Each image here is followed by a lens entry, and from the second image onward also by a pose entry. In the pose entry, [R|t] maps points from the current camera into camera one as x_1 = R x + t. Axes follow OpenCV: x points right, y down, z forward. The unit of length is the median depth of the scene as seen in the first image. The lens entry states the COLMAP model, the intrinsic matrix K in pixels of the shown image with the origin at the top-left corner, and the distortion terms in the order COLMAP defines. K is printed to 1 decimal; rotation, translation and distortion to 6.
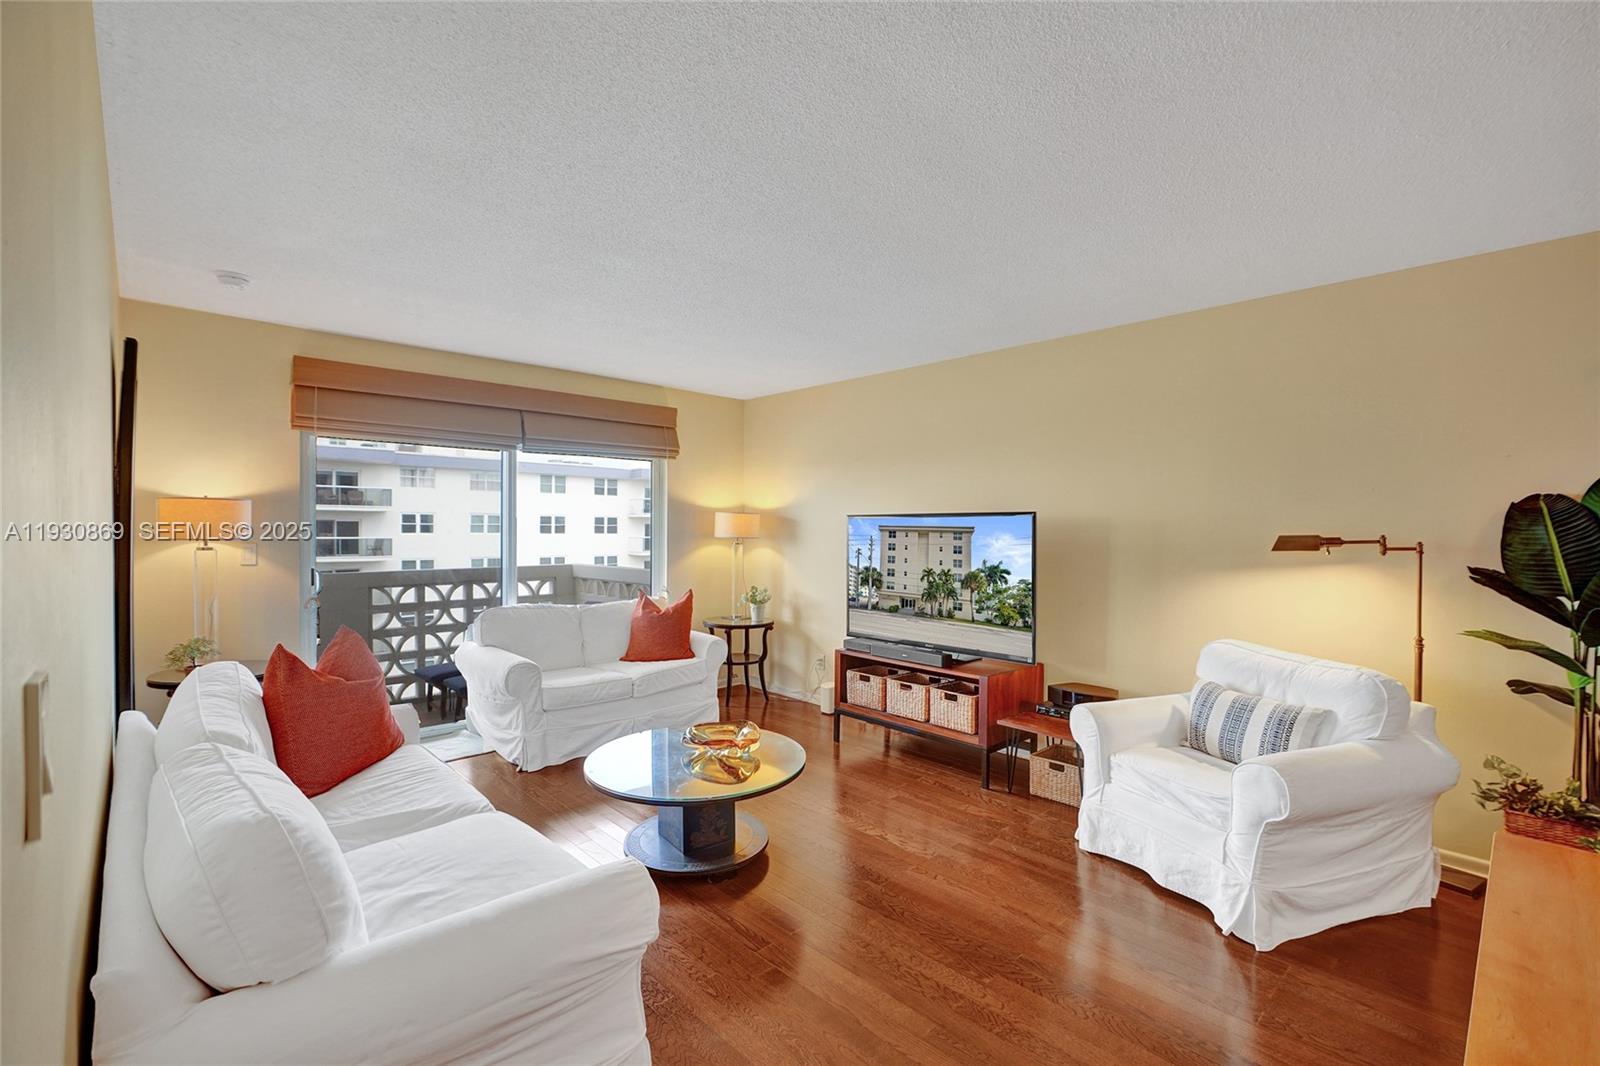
lens RADIAL K [[704.9, 0, 804.1], [0, 704.9, 553.5], [0, 0, 1]] dist [-0.036222, -0.000067]
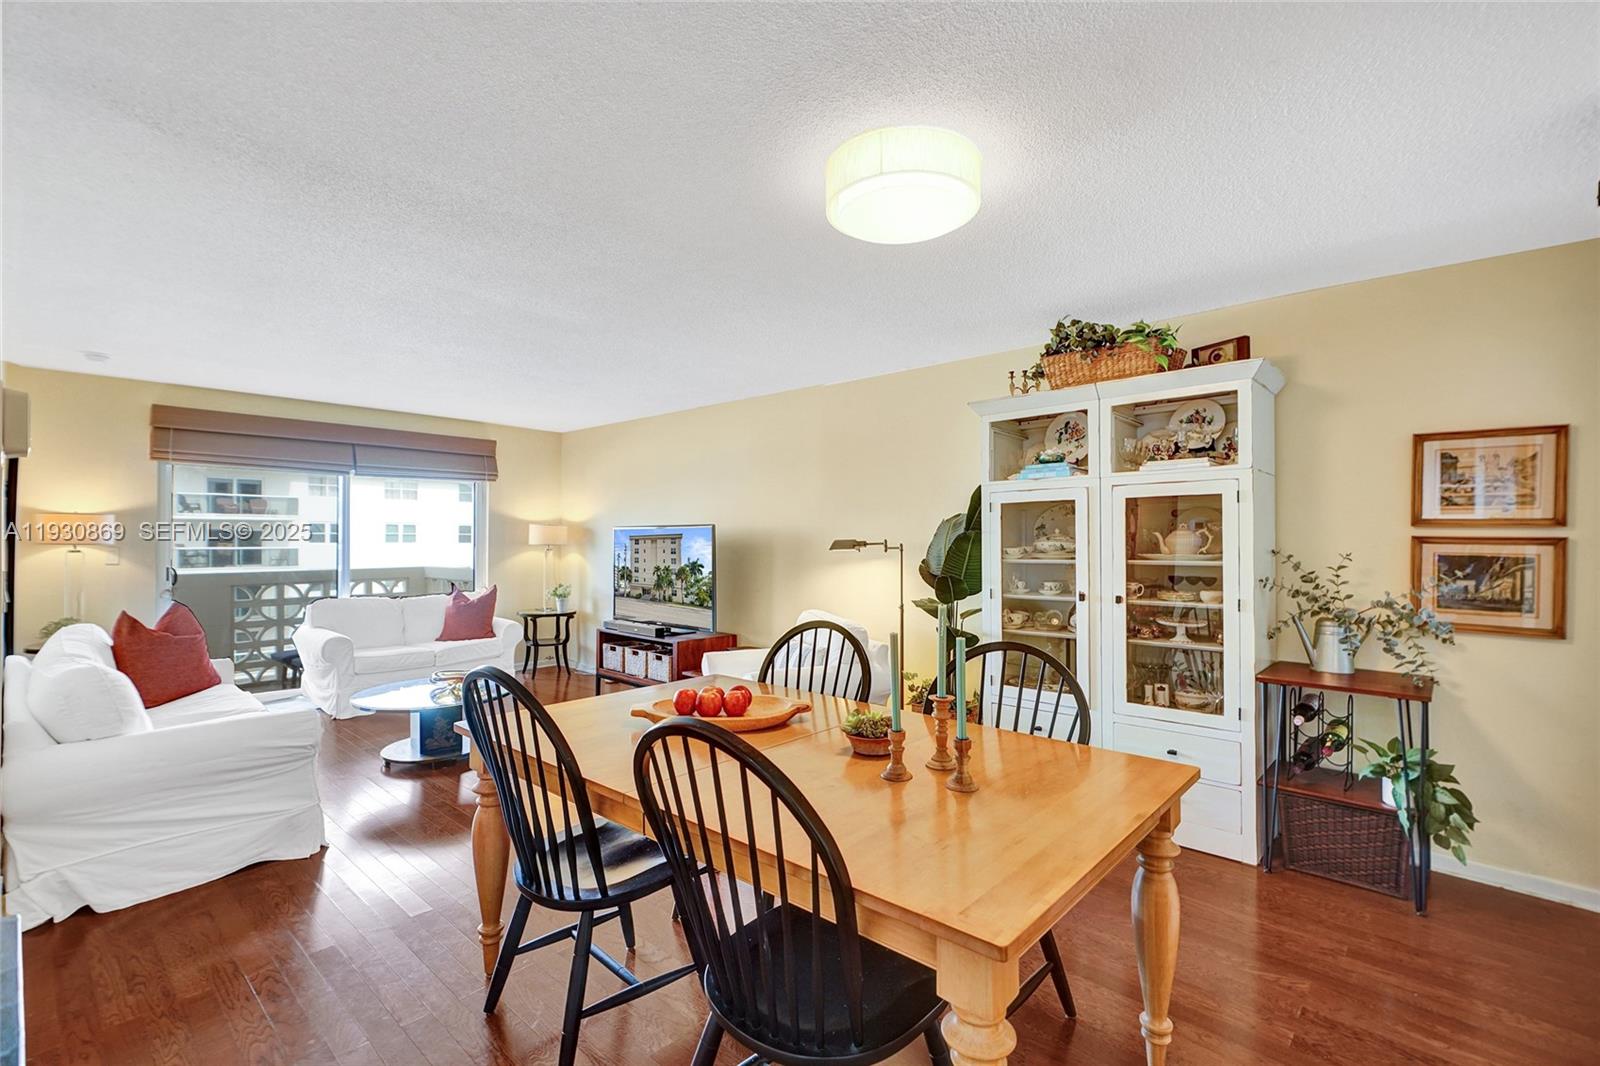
lens RADIAL K [[714.7, 0, 800.9], [0, 714.7, 543.1], [0, 0, 1]] dist [-0.000741, 0.000249]
pose [[0.997783, -0.000788, 0.066545, 0.354274], [0.002744, 0.999567, -0.029308, 0.018852], [-0.066493, 0.029425, 0.997353, -0.383296]]
